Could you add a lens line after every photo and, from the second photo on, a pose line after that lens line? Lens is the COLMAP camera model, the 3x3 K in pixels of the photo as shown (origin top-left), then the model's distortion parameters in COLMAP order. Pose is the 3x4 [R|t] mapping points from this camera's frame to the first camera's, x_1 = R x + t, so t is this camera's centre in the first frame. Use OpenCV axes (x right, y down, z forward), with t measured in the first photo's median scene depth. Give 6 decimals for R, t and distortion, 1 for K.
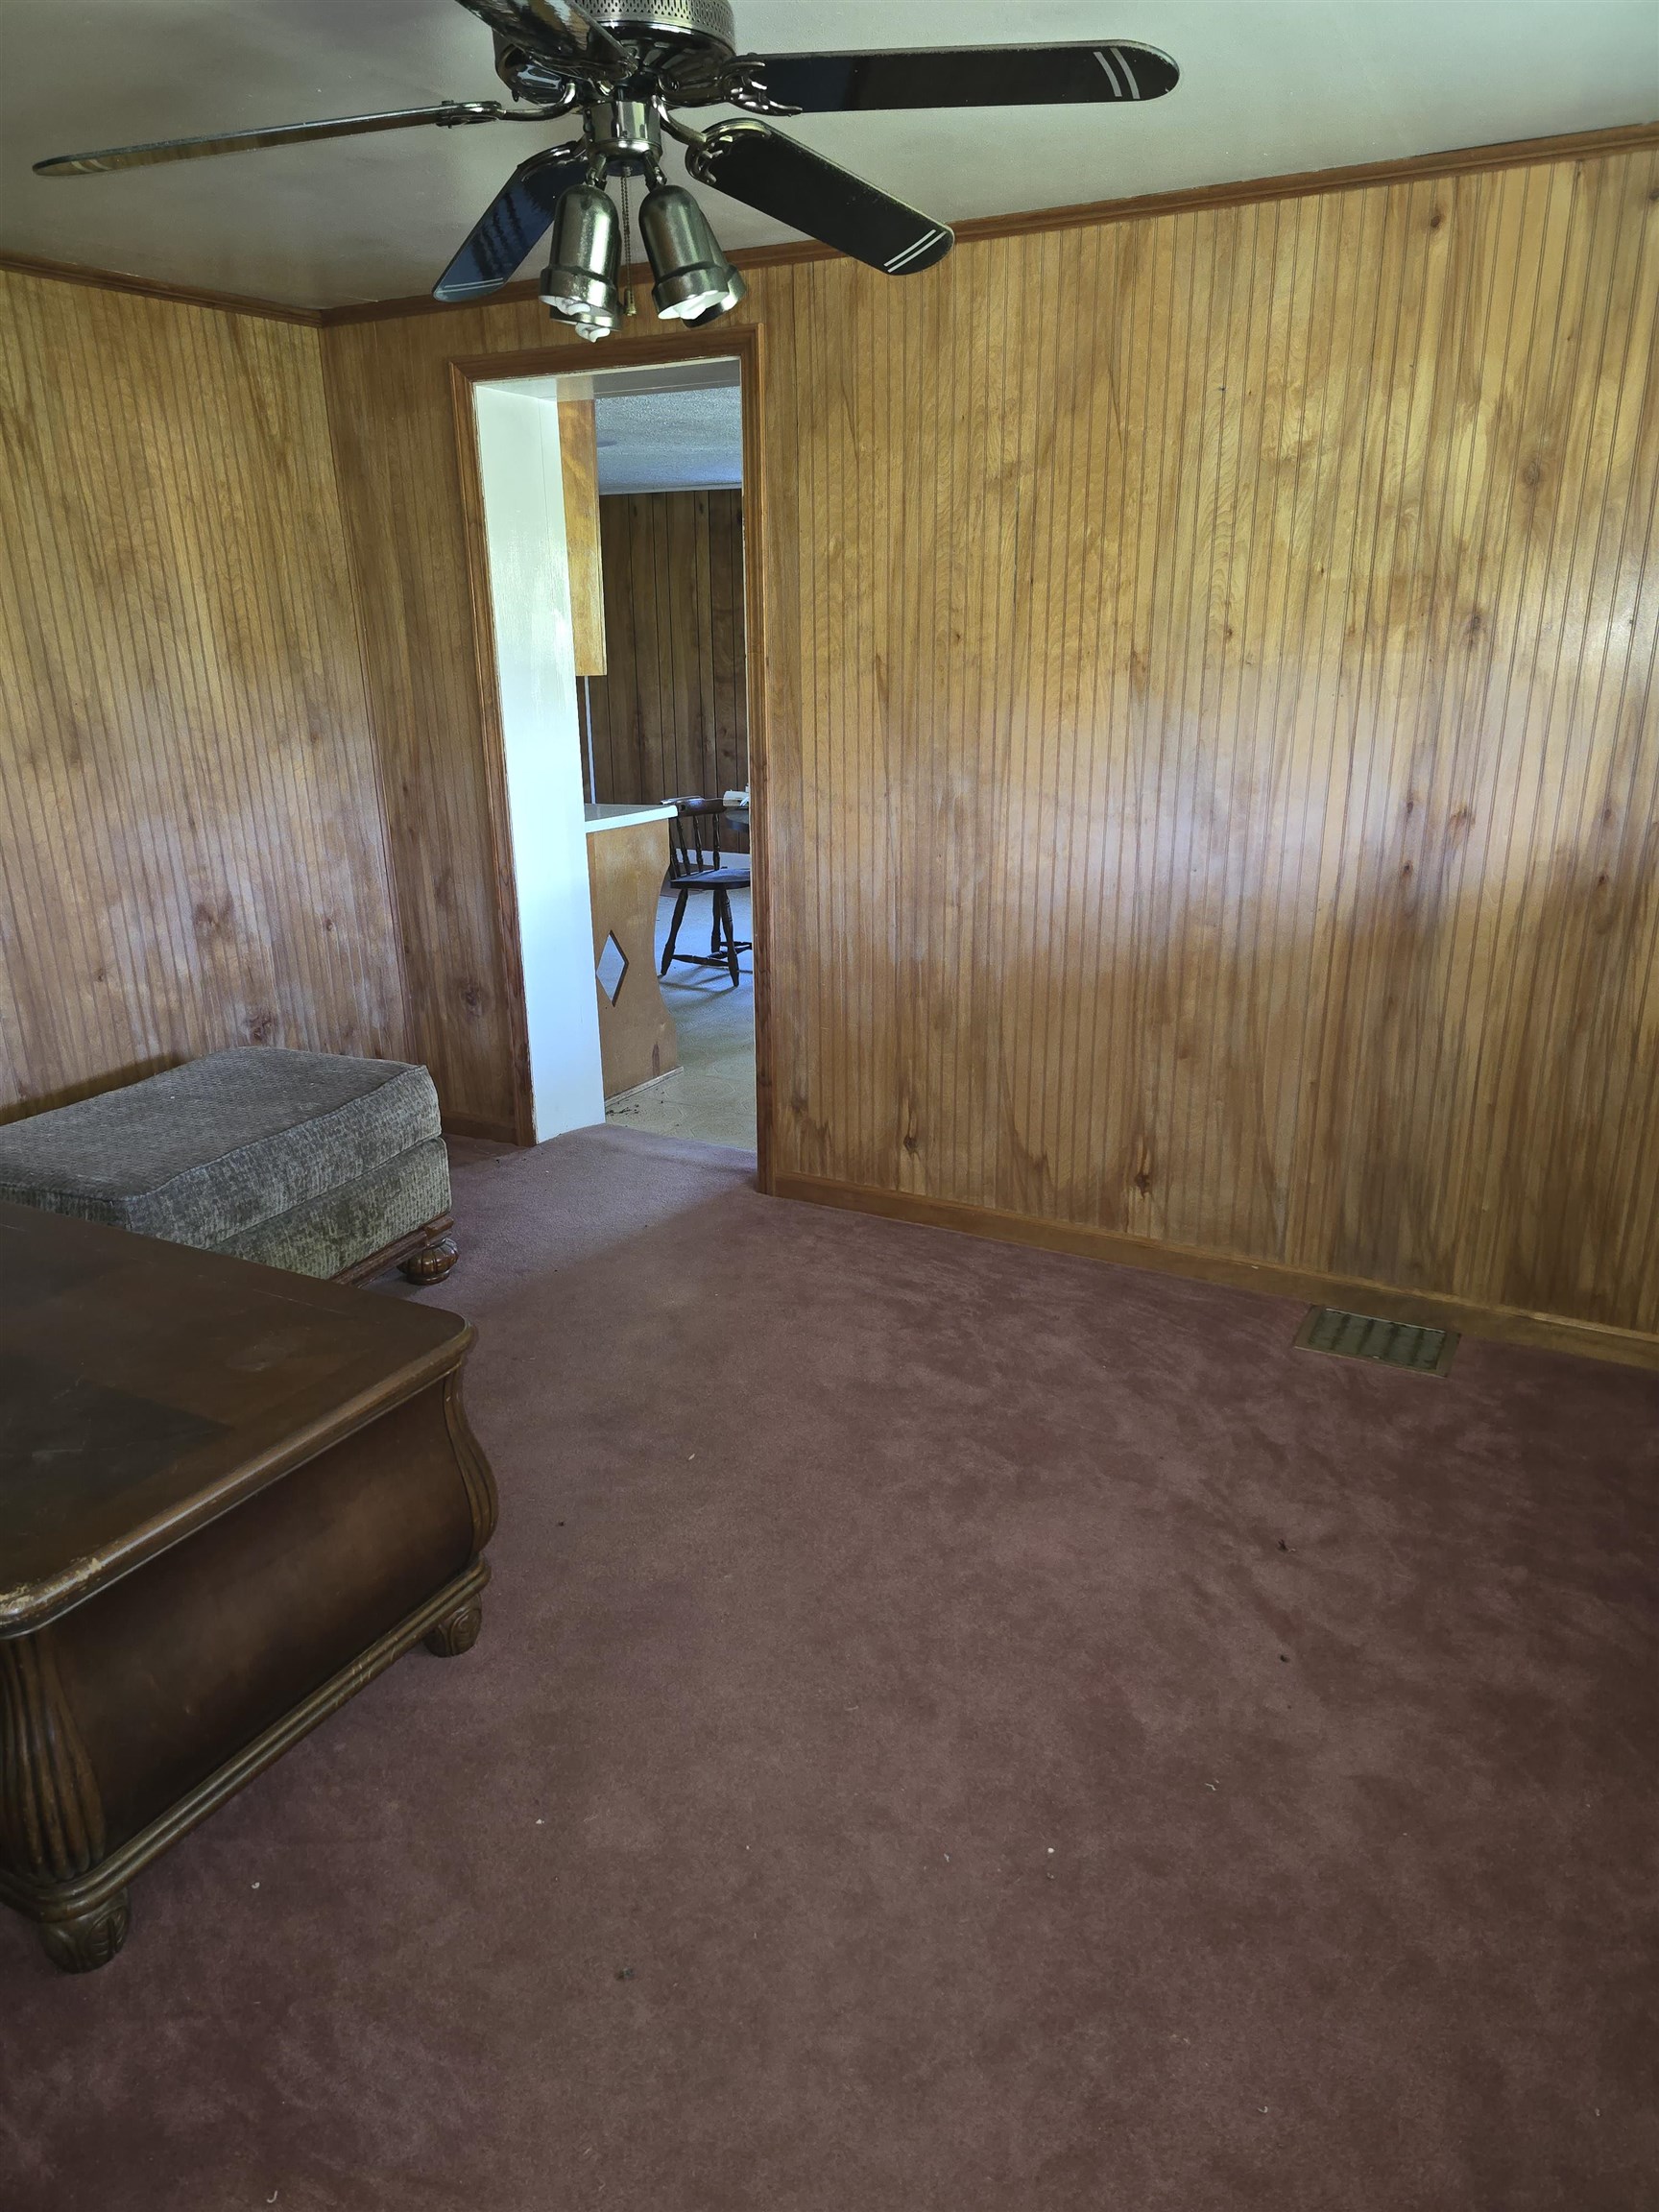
lens RADIAL K [[1481.1, 0, 832.5], [0, 1481.1, 1114.9], [0, 0, 1]] dist [-0.002551, -0.001052]
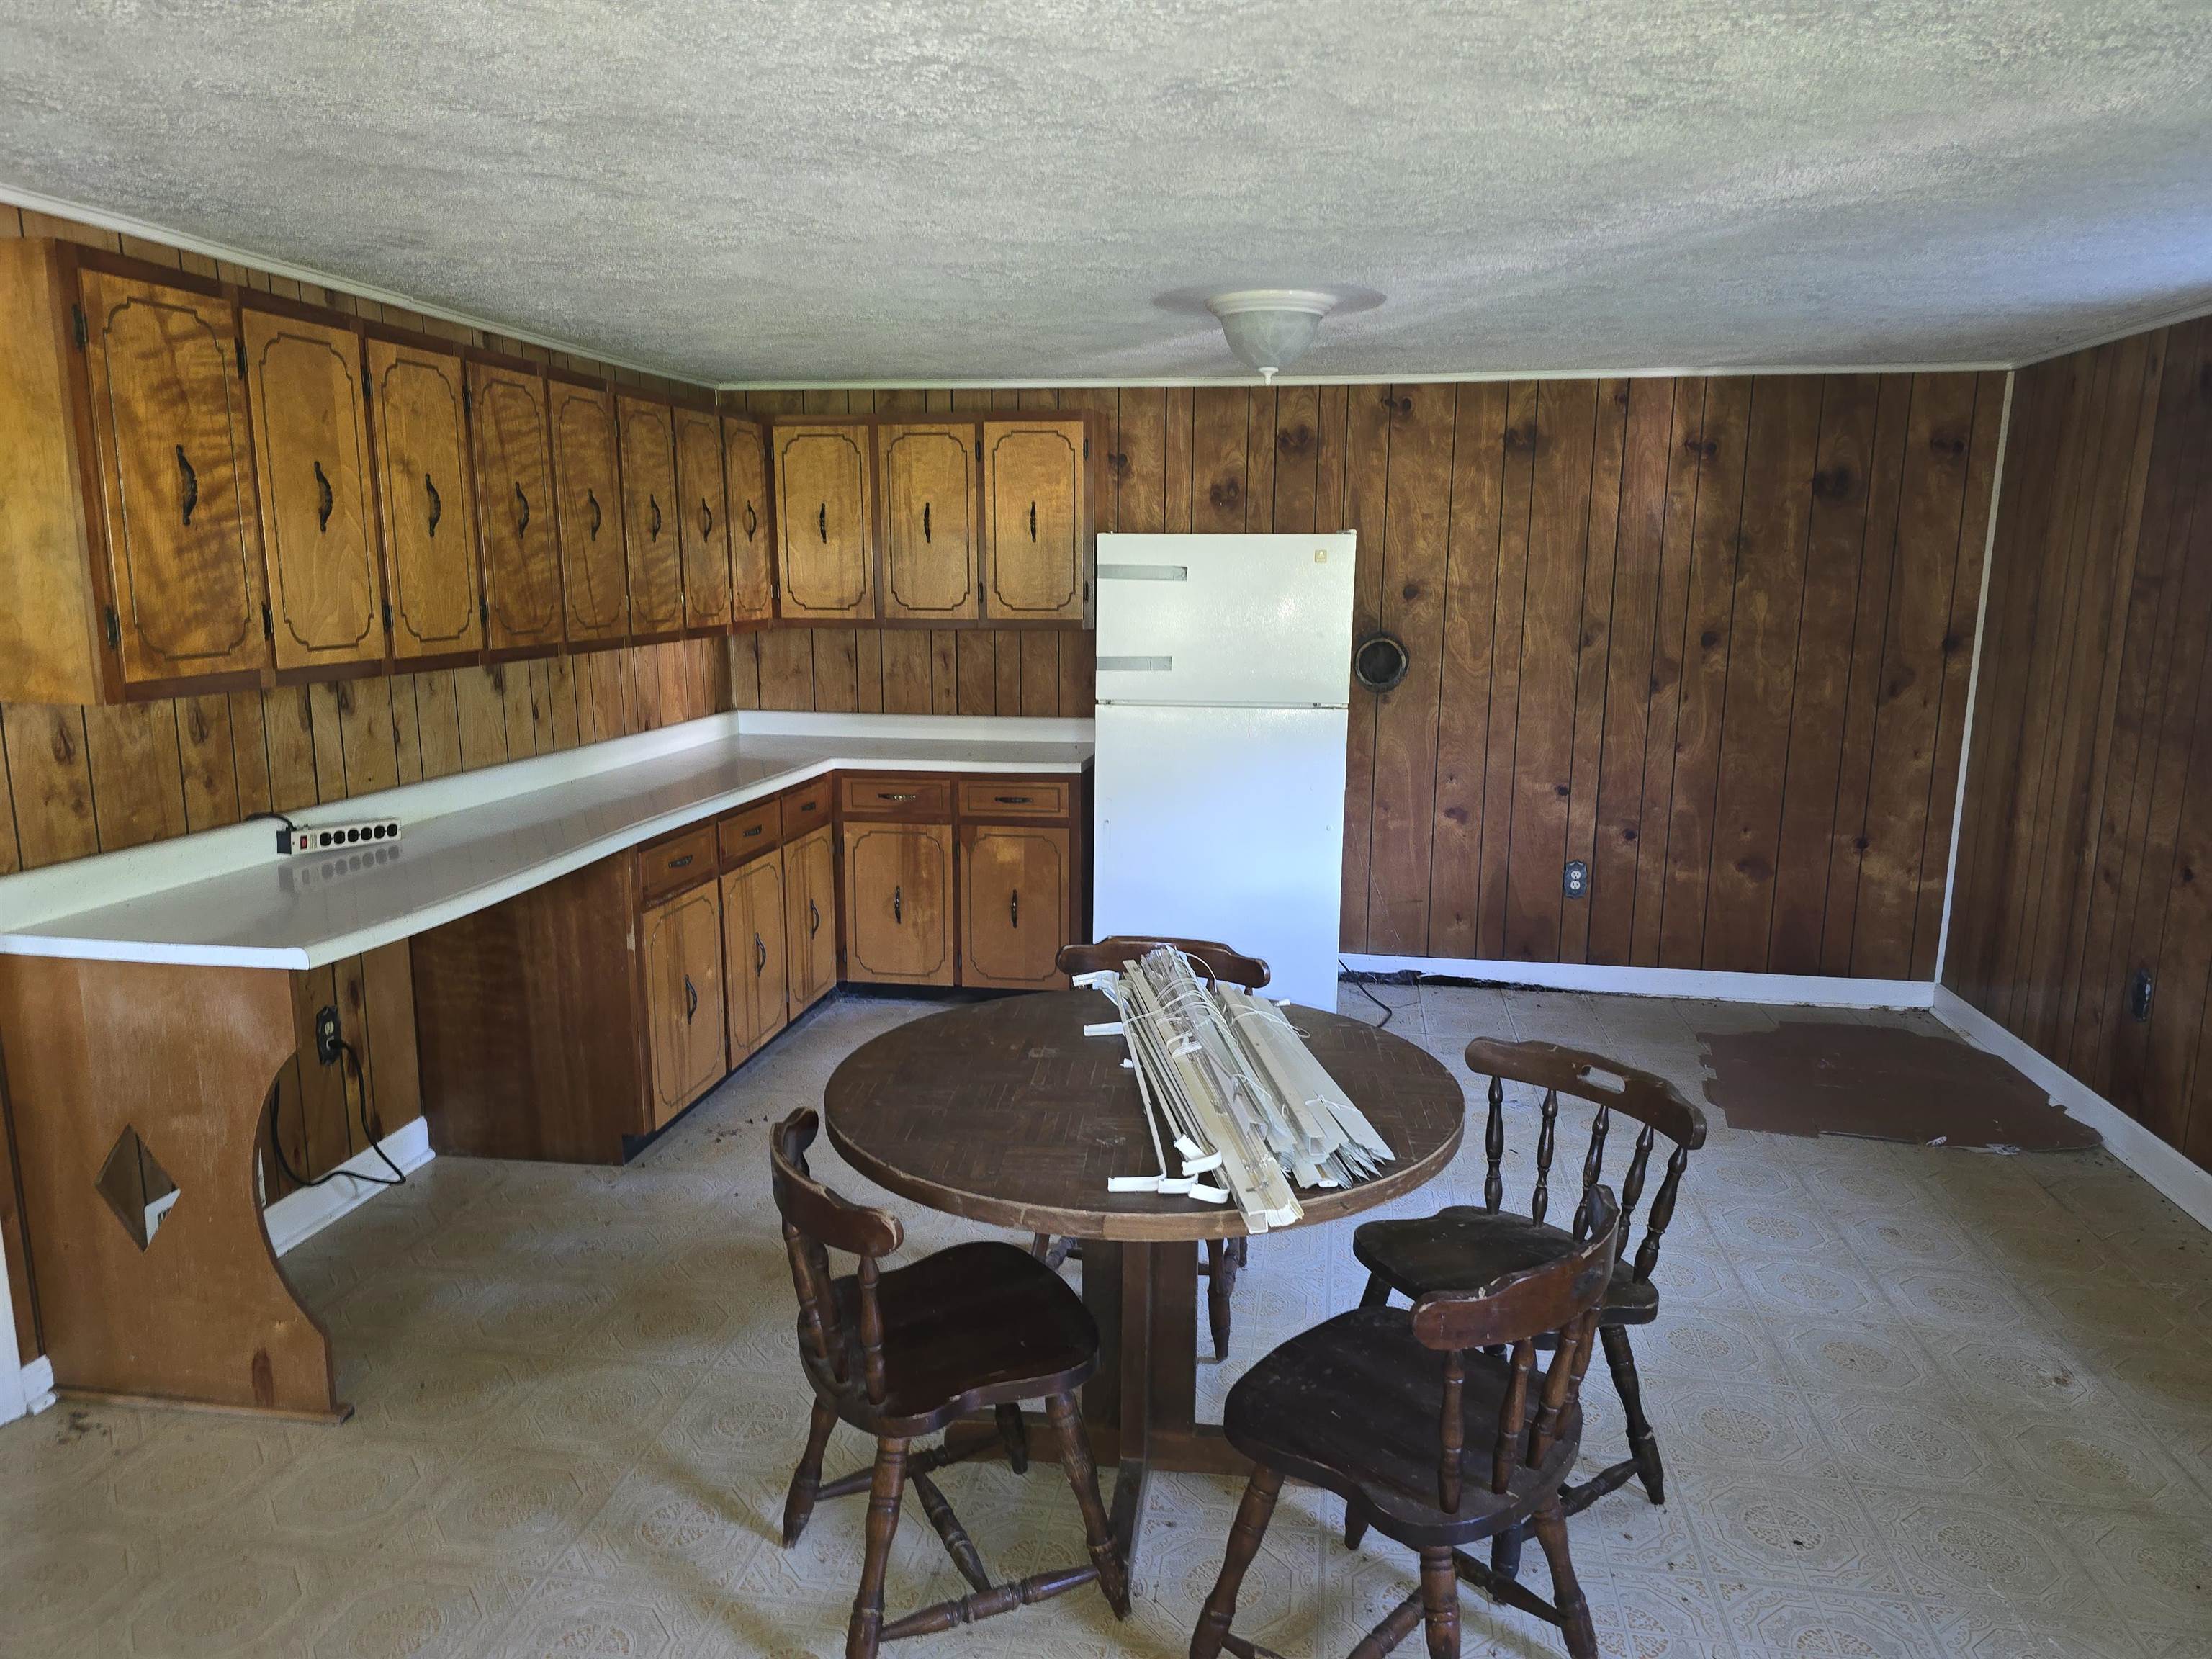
lens RADIAL K [[1481.1, 0, 1107.4], [0, 1481.1, 832.7], [0, 0, 1]] dist [-0.002551, -0.001052]
pose [[0.342781, 0.189545, -0.920095, 0.248380], [-0.309475, 0.947545, 0.079905, -0.202599], [0.886976, 0.257356, 0.383459, 0.557682]]
